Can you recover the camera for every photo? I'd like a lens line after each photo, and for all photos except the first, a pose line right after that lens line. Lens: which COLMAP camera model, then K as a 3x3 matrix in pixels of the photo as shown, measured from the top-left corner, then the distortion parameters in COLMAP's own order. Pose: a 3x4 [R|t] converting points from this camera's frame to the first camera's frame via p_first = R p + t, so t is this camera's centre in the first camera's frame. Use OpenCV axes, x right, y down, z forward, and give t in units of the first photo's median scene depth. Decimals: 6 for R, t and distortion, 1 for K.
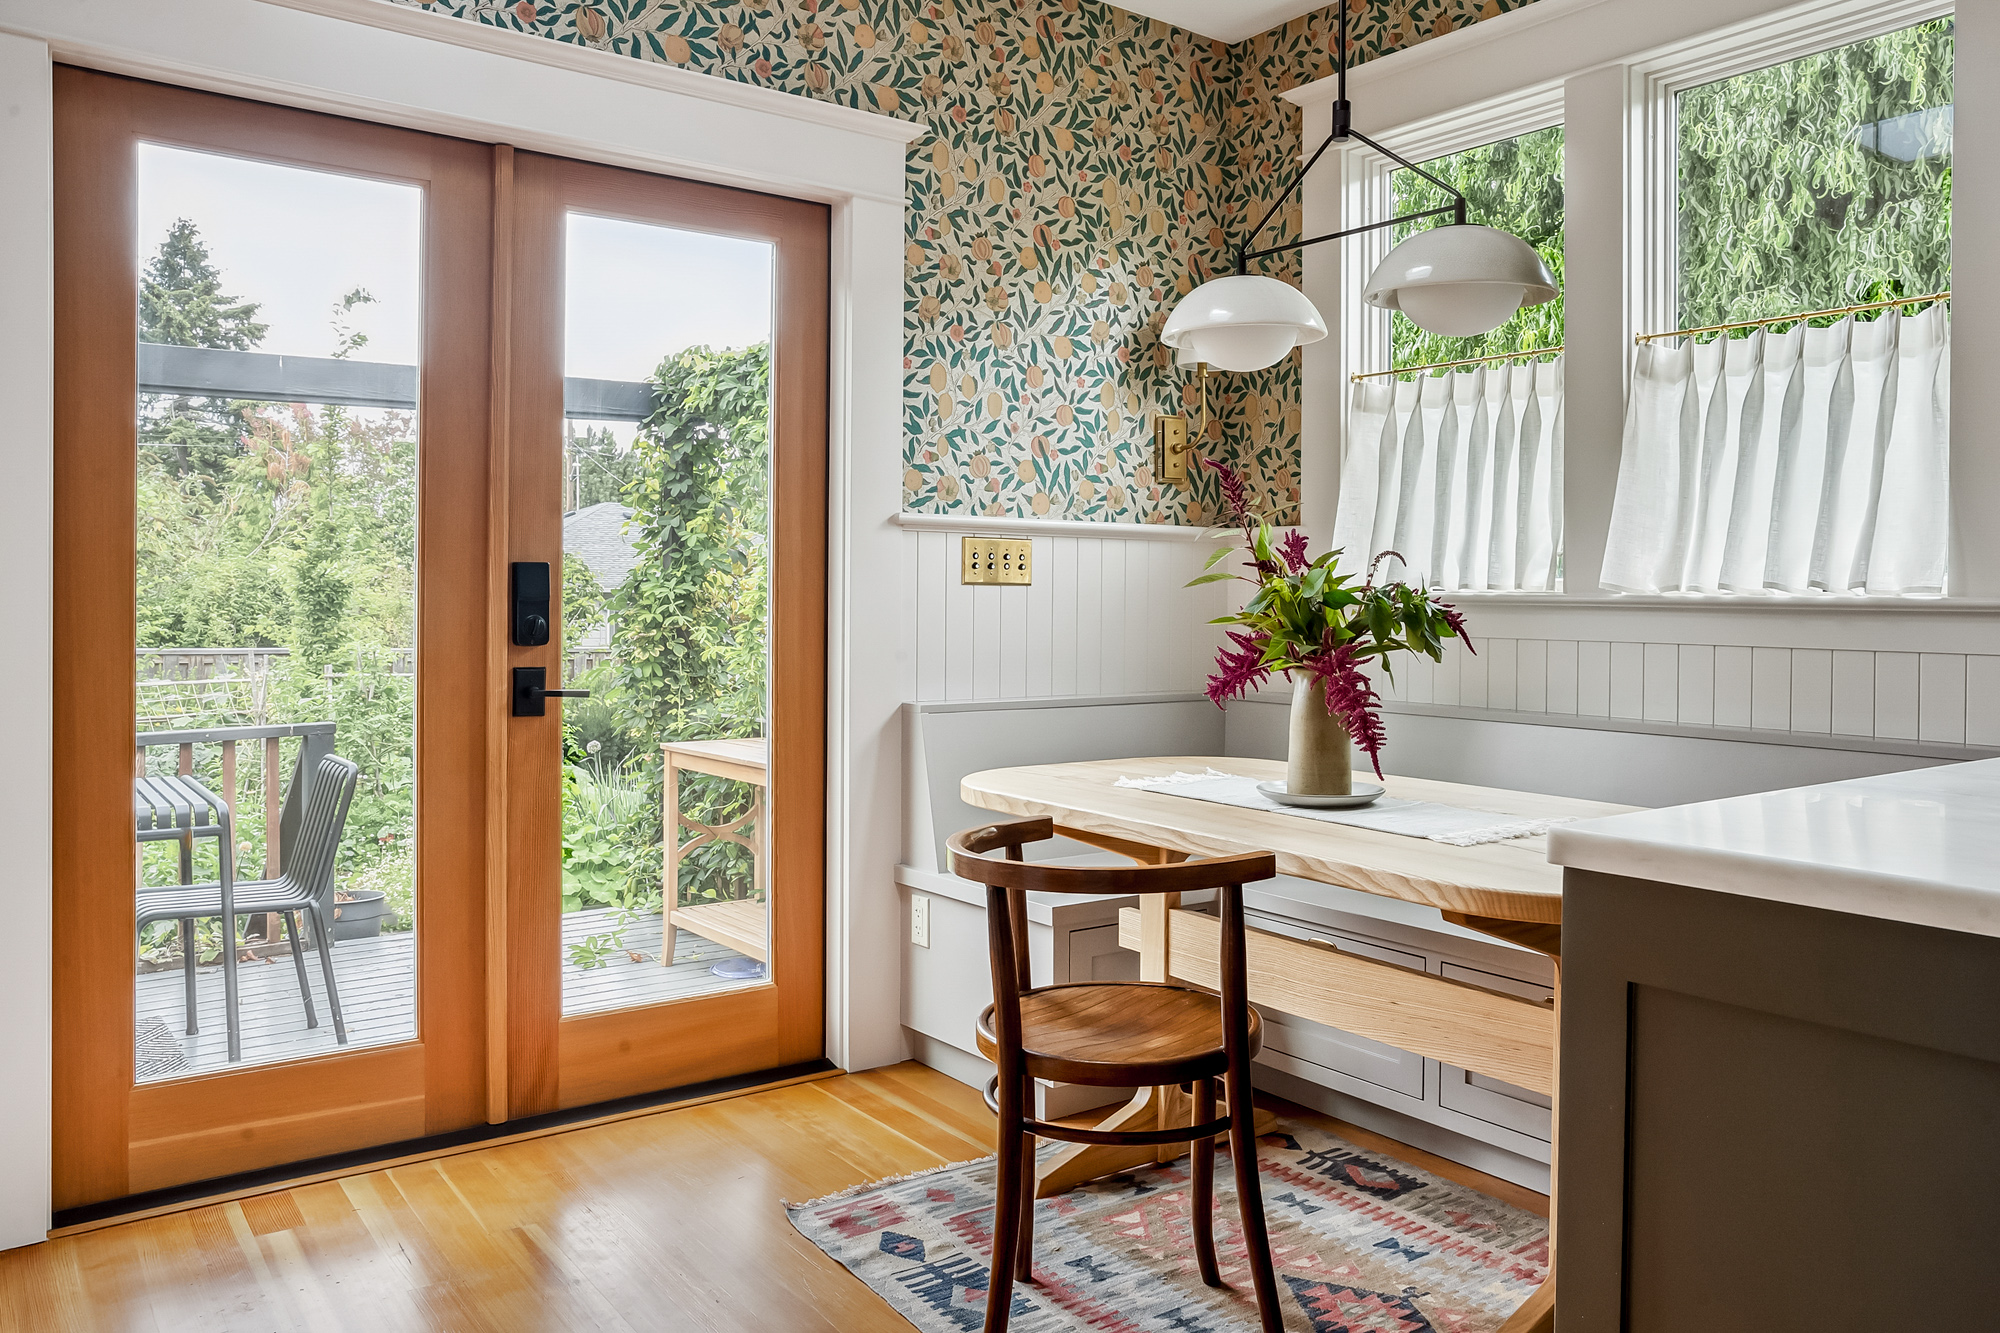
lens RADIAL K [[1492.6, 0, 1070.6], [0, 1492.6, 594.3], [0, 0, 1]] dist [-0.068426, 0.044675]
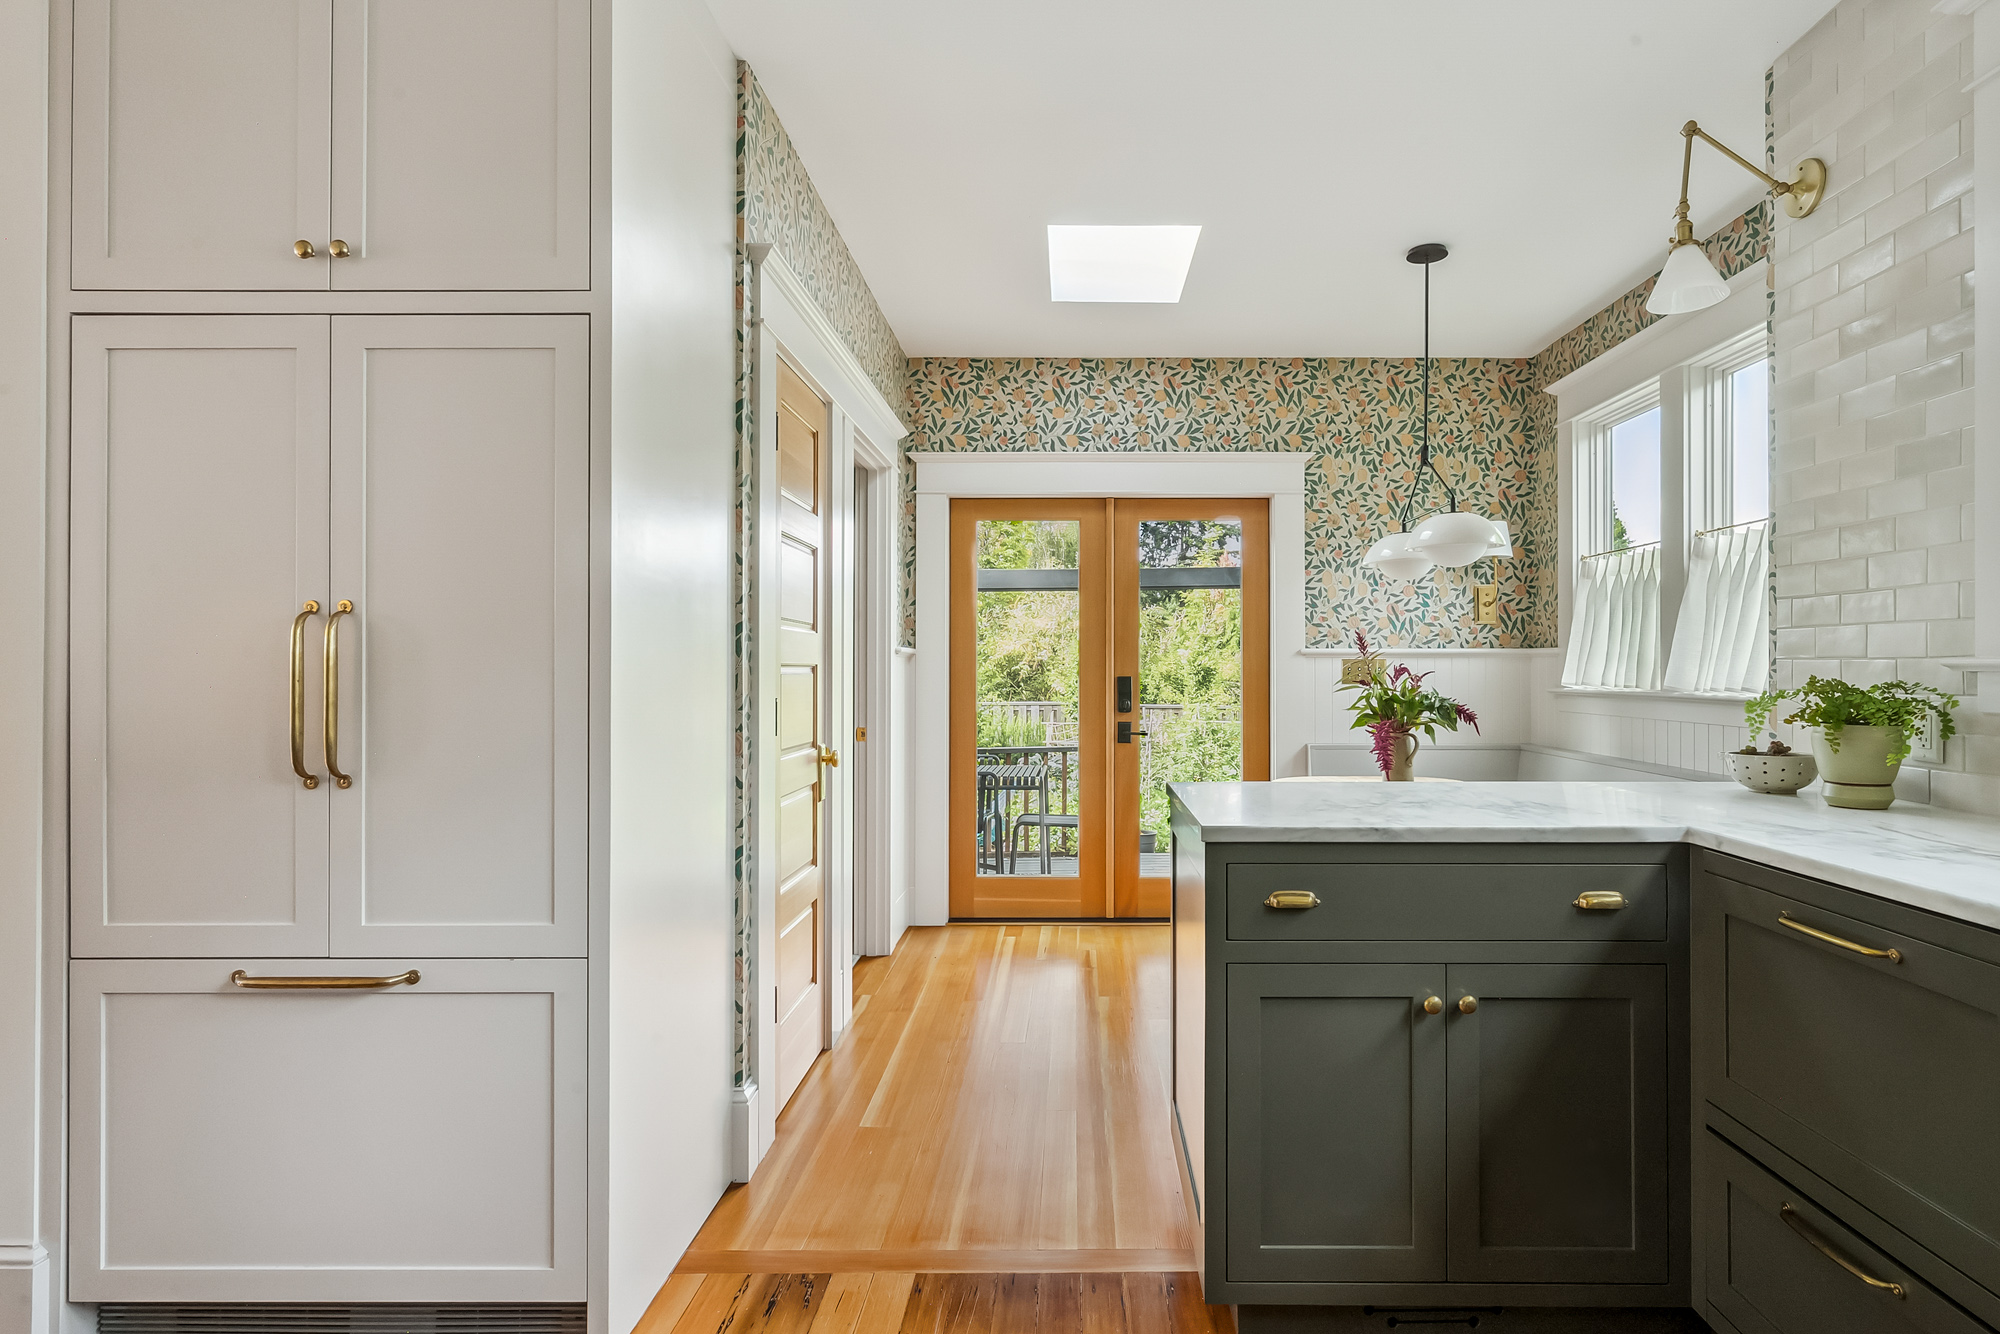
lens RADIAL K [[1034.1, 0, 1069.5], [0, 1034.1, 660.2], [0, 0, 1]] dist [-0.001268, -0.000395]
pose [[0.789356, -0.013426, -0.613789, 0.462416], [0.008690, 0.999905, -0.010696, -0.025672], [0.613874, 0.003109, 0.789398, -0.270959]]
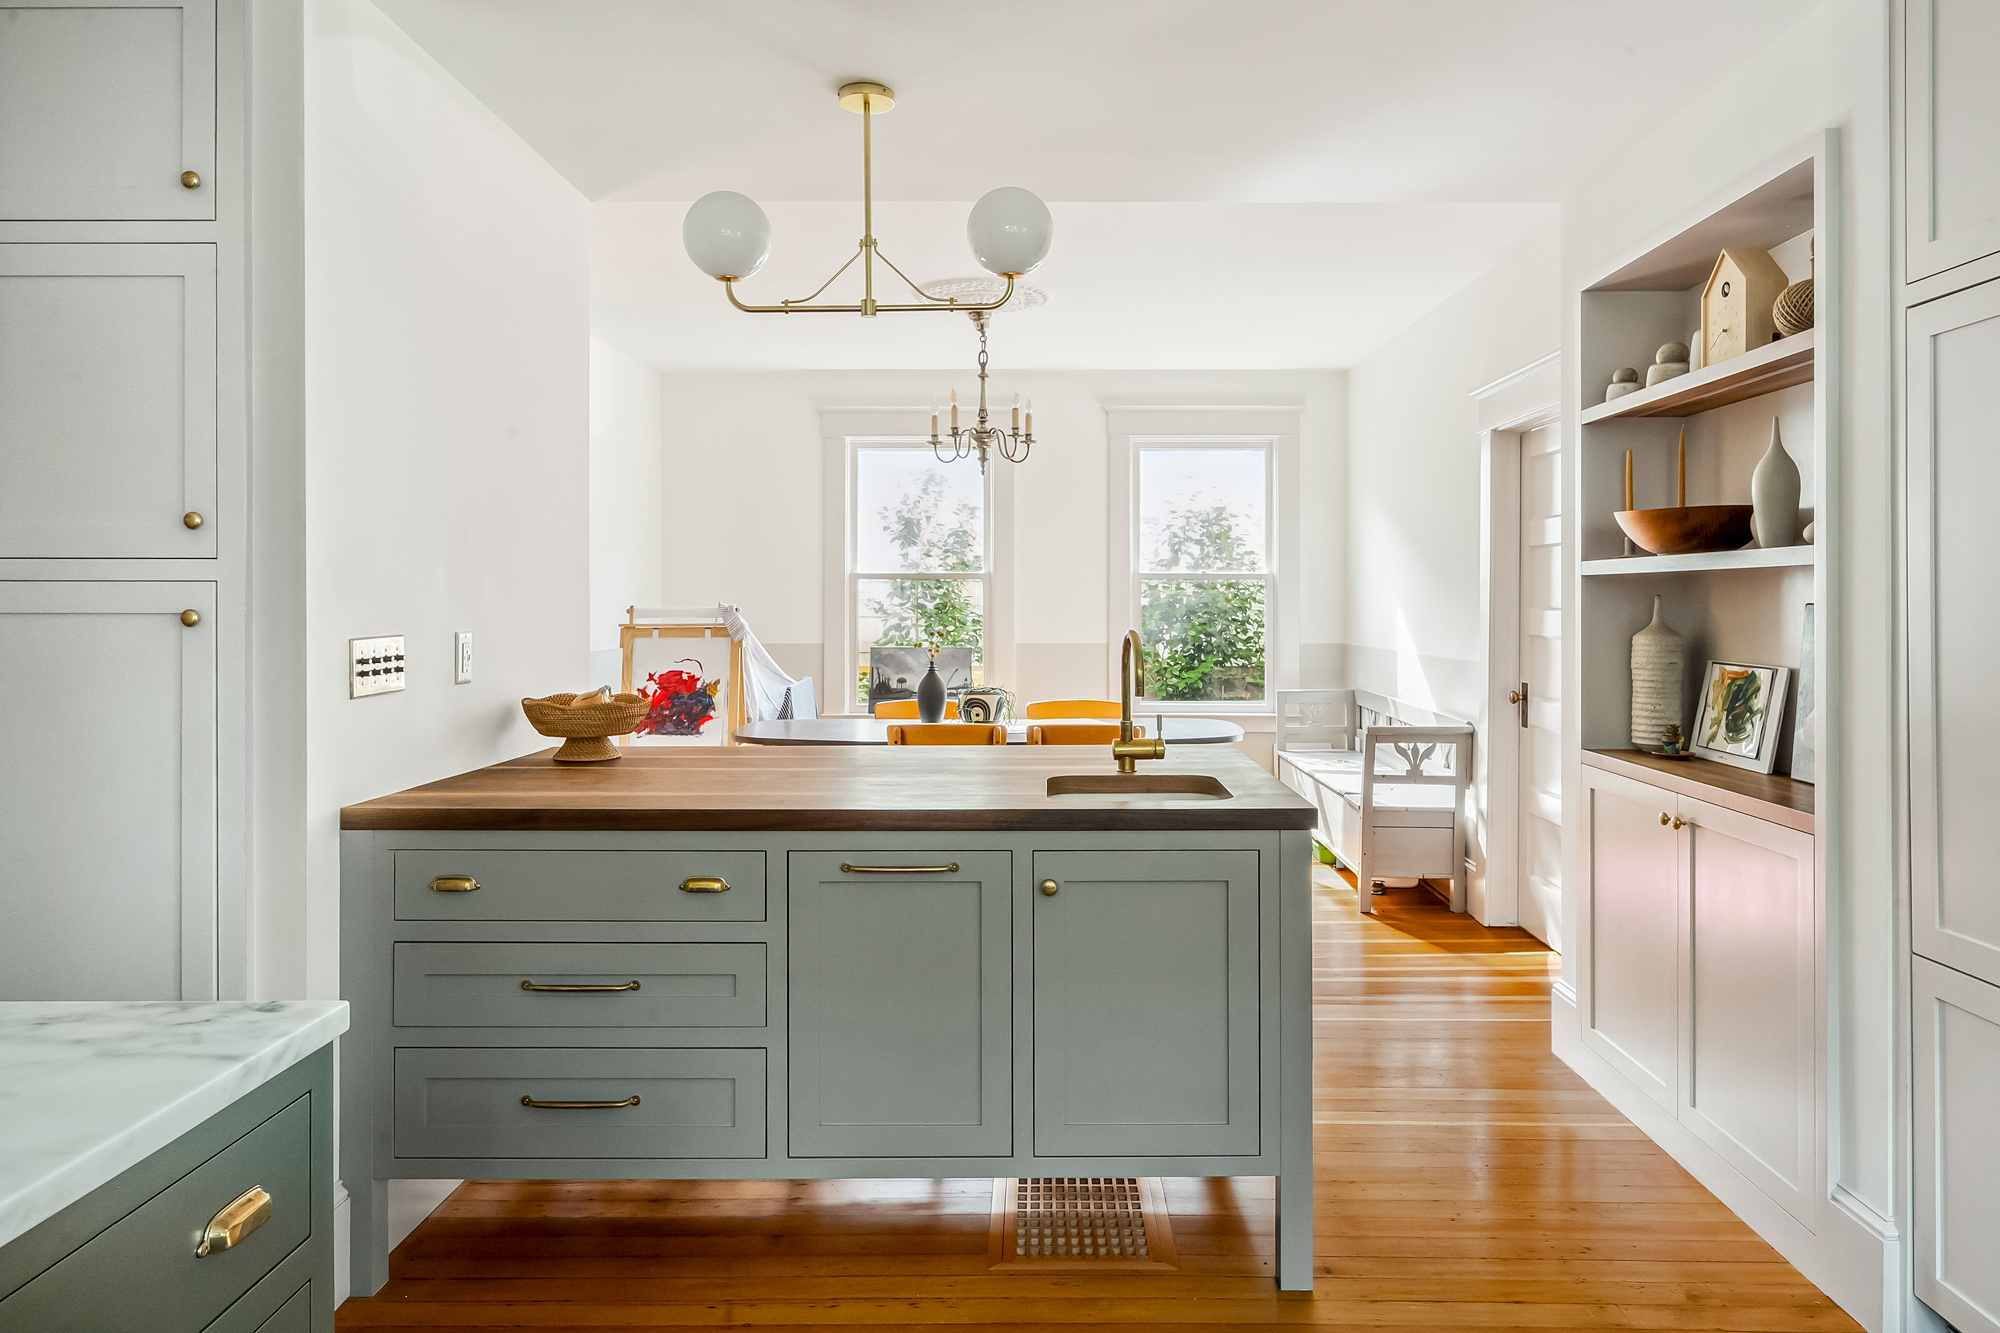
lens RADIAL K [[1289.5, 0, 1052.3], [0, 1289.5, 600.3], [0, 0, 1]] dist [-0.003944, -0.001579]
pose [[-0.609490, -0.008776, -0.792746, 0.521041], [-0.002648, 0.999956, -0.009034, -0.054321], [0.792790, -0.003407, -0.609486, -0.125444]]
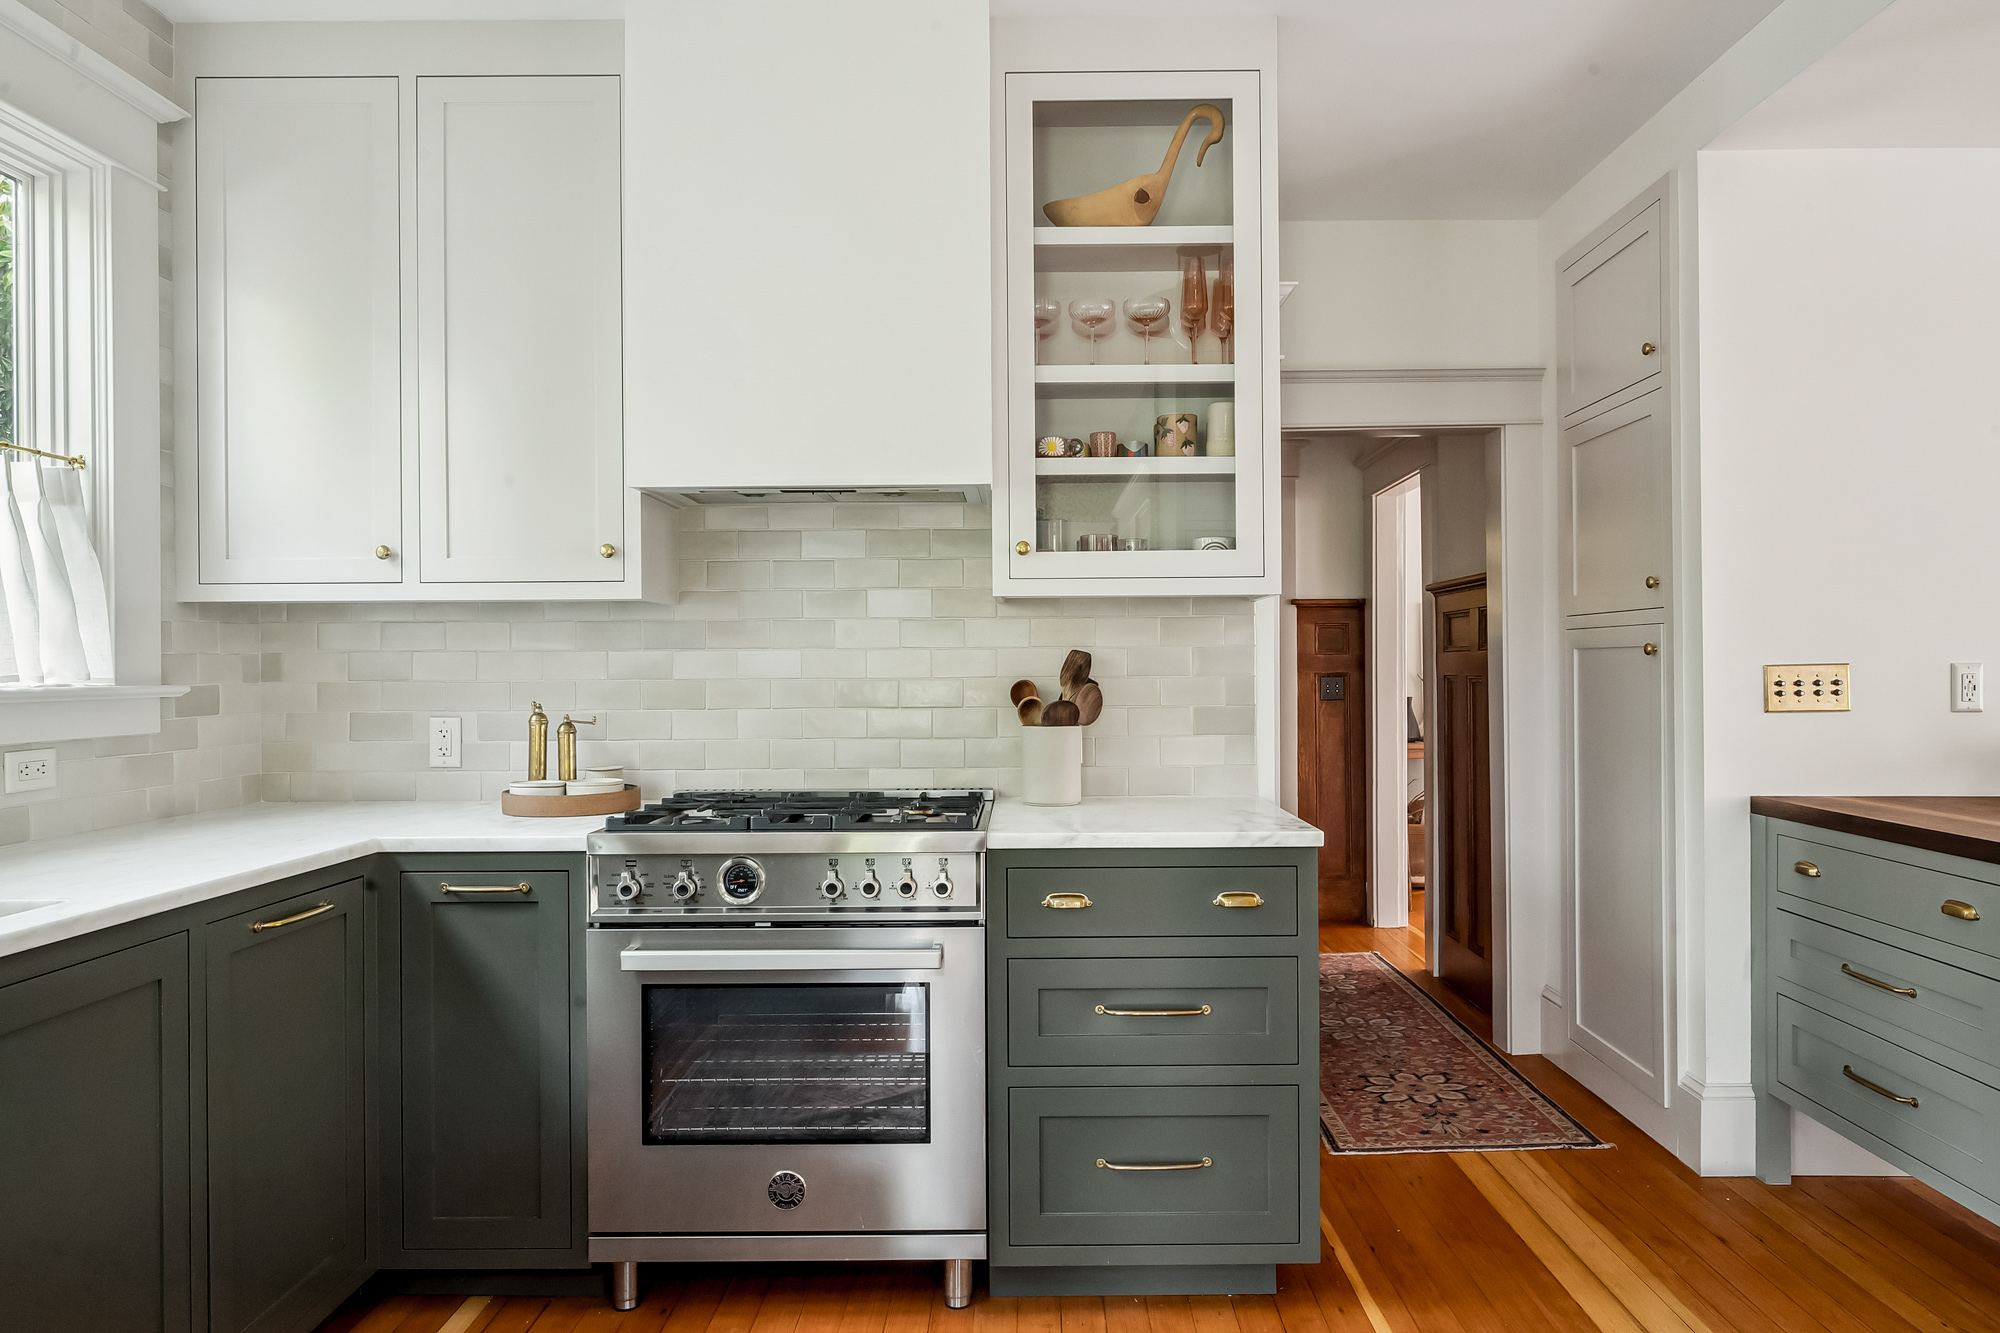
lens RADIAL K [[1269.0, 0, 1026.7], [0, 1269.0, 666.9], [0, 0, 1]] dist [-0.003661, 0.001556]
pose [[-0.785952, -0.003178, 0.618279, 0.081027], [-0.001916, 0.999995, 0.002704, -0.039648], [-0.618284, 0.000941, -0.785954, 0.136025]]
